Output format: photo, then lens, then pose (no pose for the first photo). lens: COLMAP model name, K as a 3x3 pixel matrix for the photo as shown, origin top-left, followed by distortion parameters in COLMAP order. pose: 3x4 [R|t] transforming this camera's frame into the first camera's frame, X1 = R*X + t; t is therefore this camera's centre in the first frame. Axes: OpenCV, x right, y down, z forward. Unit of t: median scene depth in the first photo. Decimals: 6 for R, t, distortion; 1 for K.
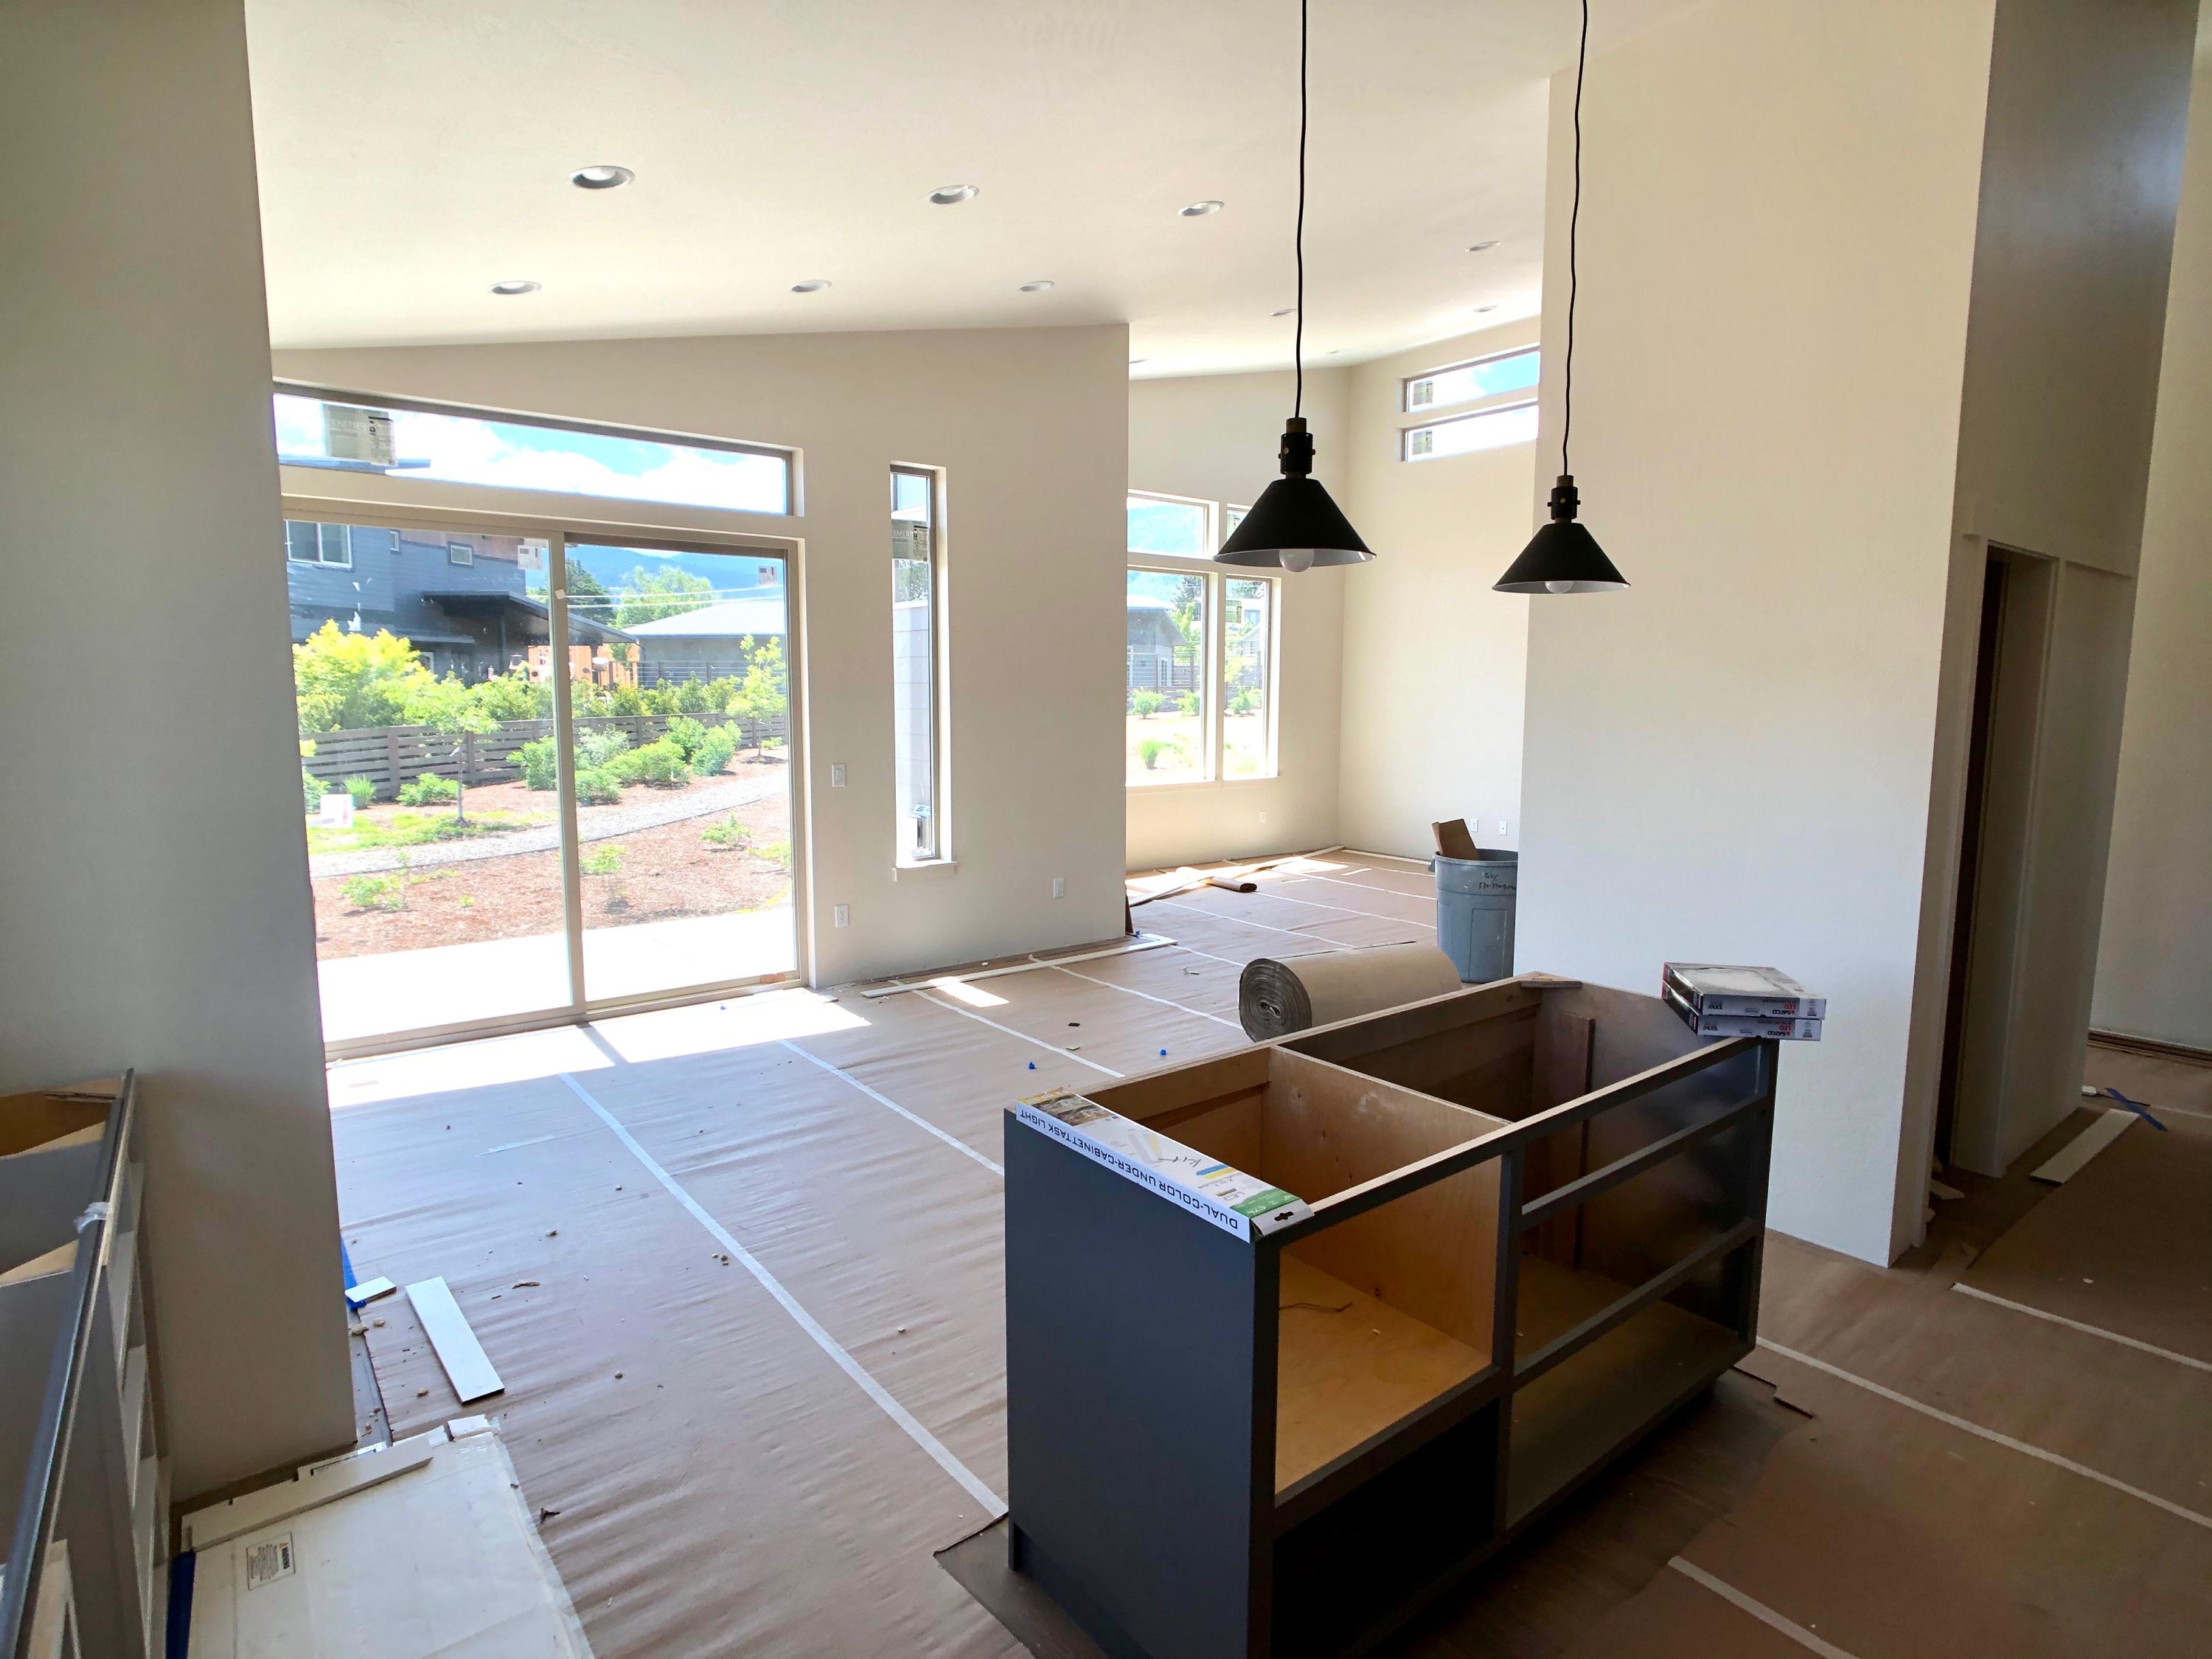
lens RADIAL K [[1182.3, 0, 1095.4], [0, 1182.3, 828.6], [0, 0, 1]] dist [-0.024739, 0.012619]
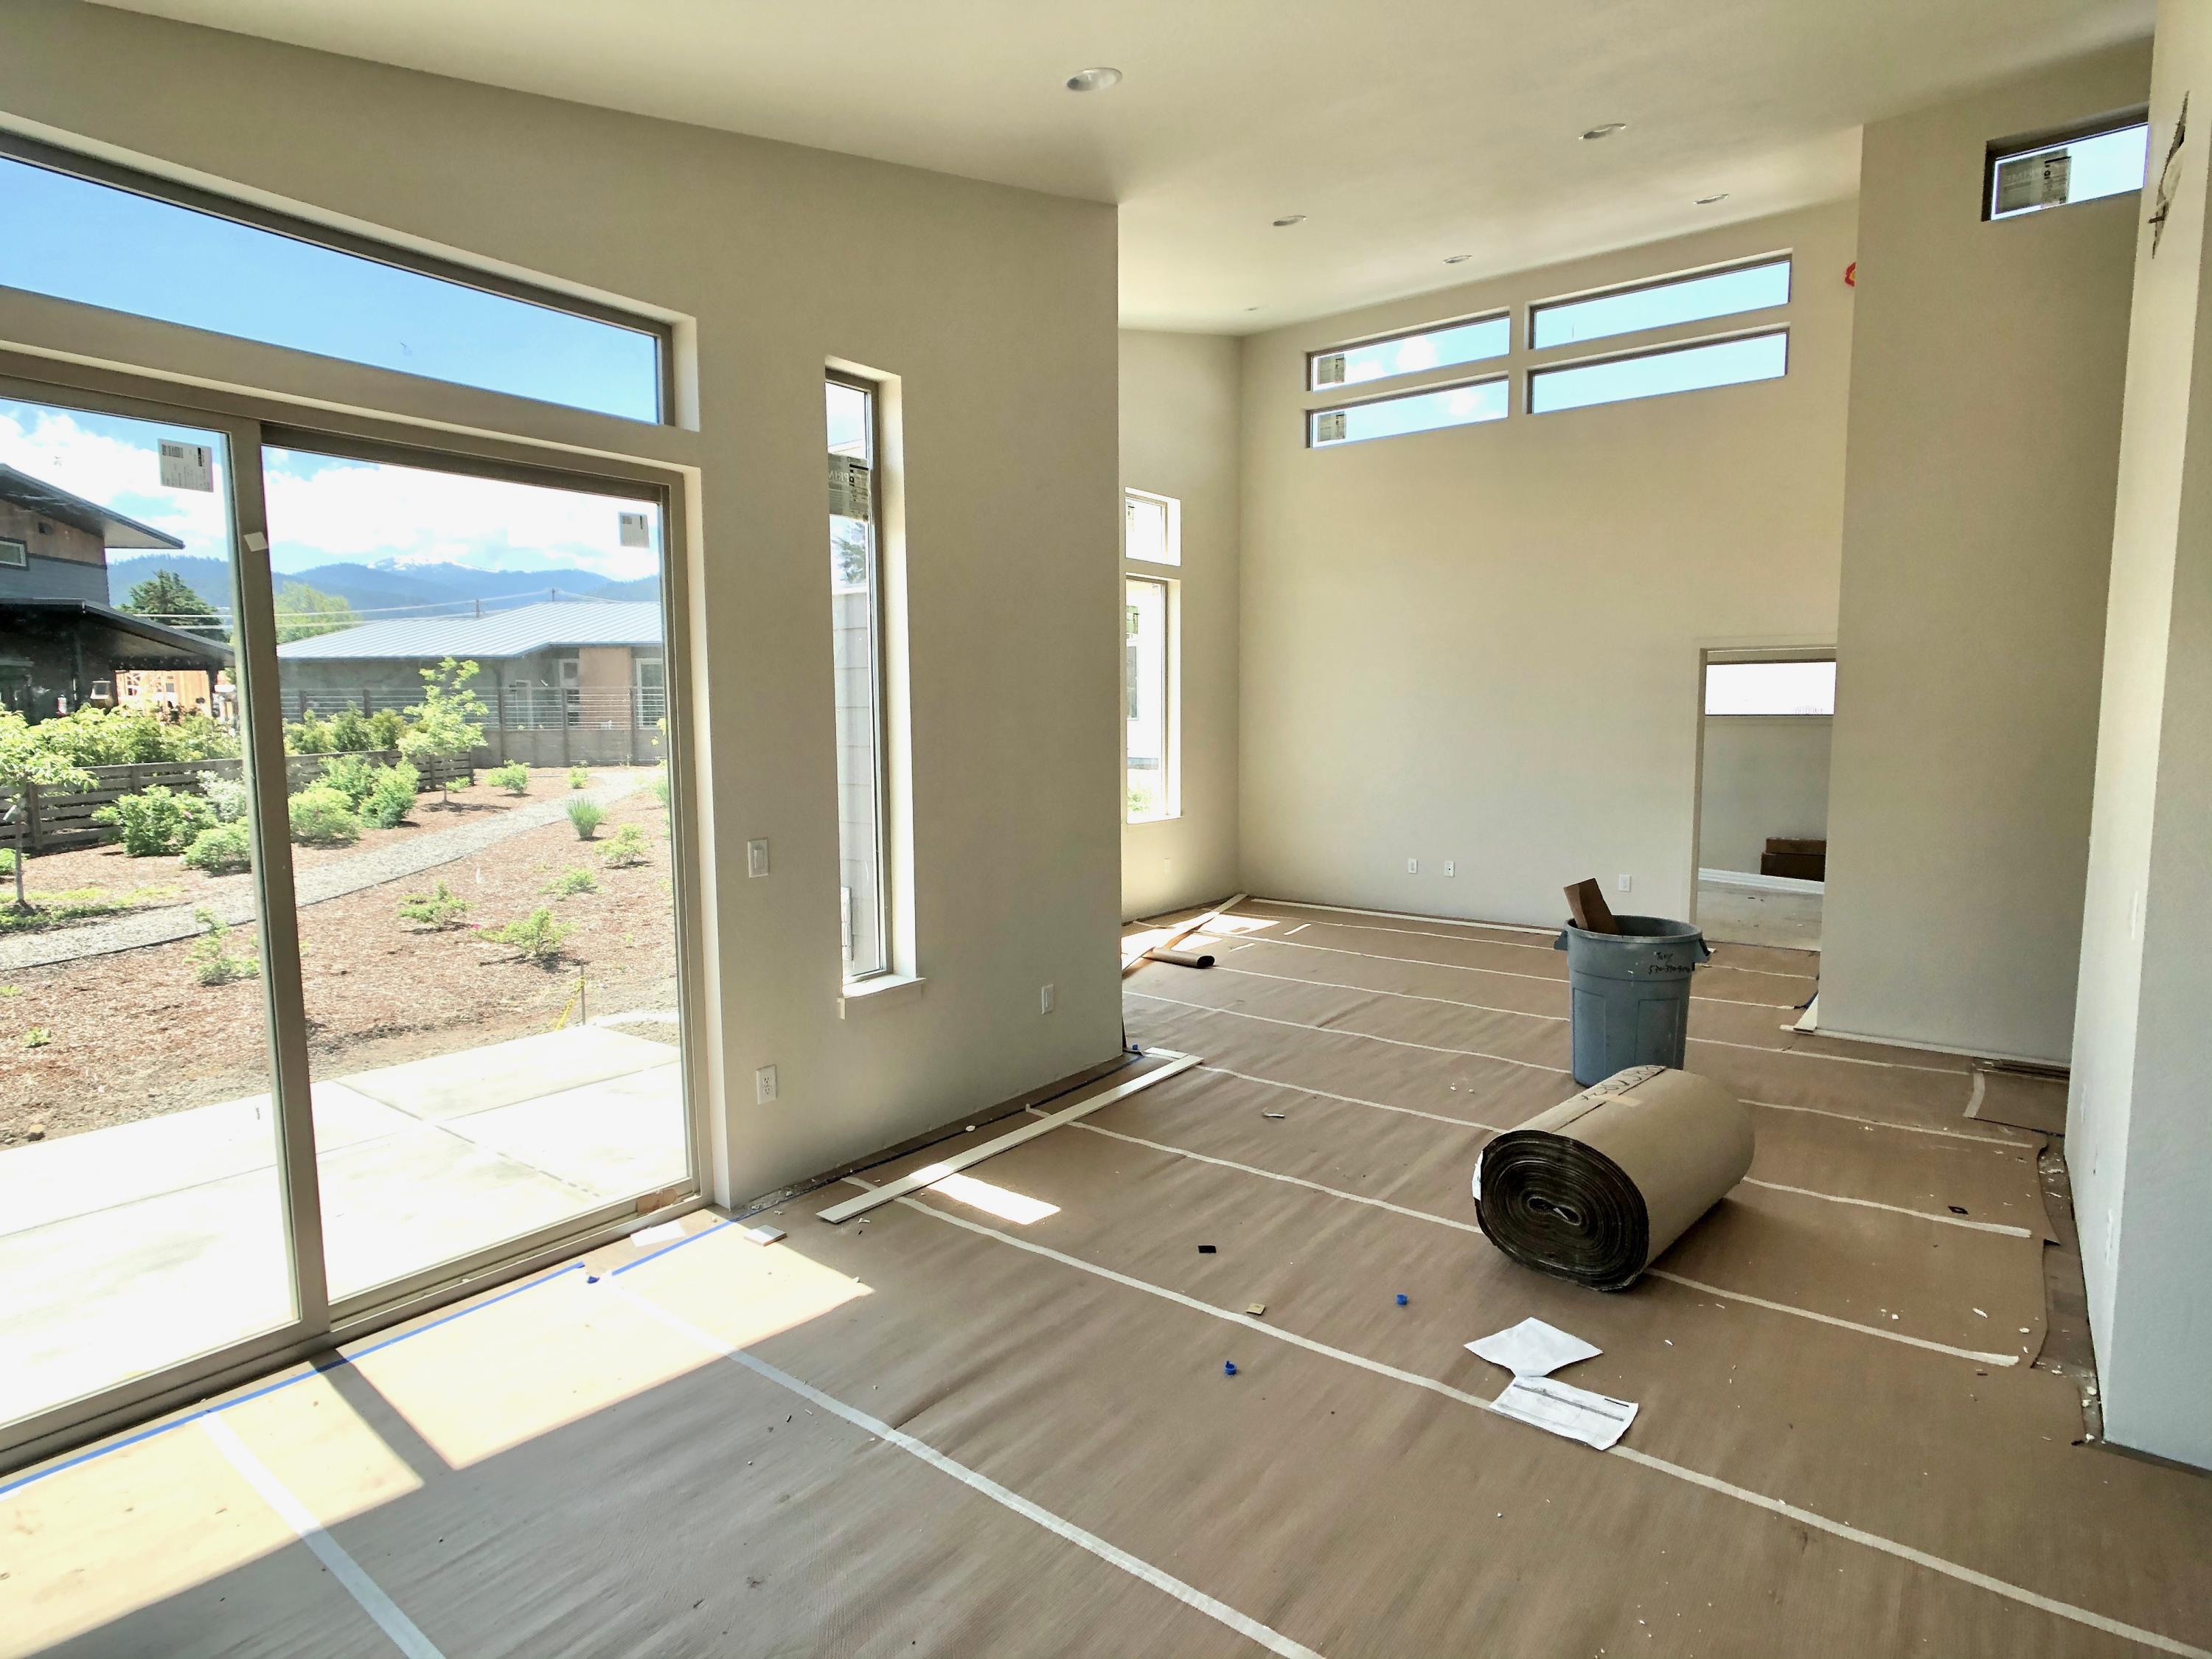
lens RADIAL K [[1182.3, 0, 1095.4], [0, 1182.3, 828.6], [0, 0, 1]] dist [-0.024739, 0.012619]
pose [[0.968422, -0.035188, 0.246819, -0.113770], [0.040431, 0.999051, -0.016206, -0.025002], [-0.246015, 0.025674, 0.968926, 0.207416]]
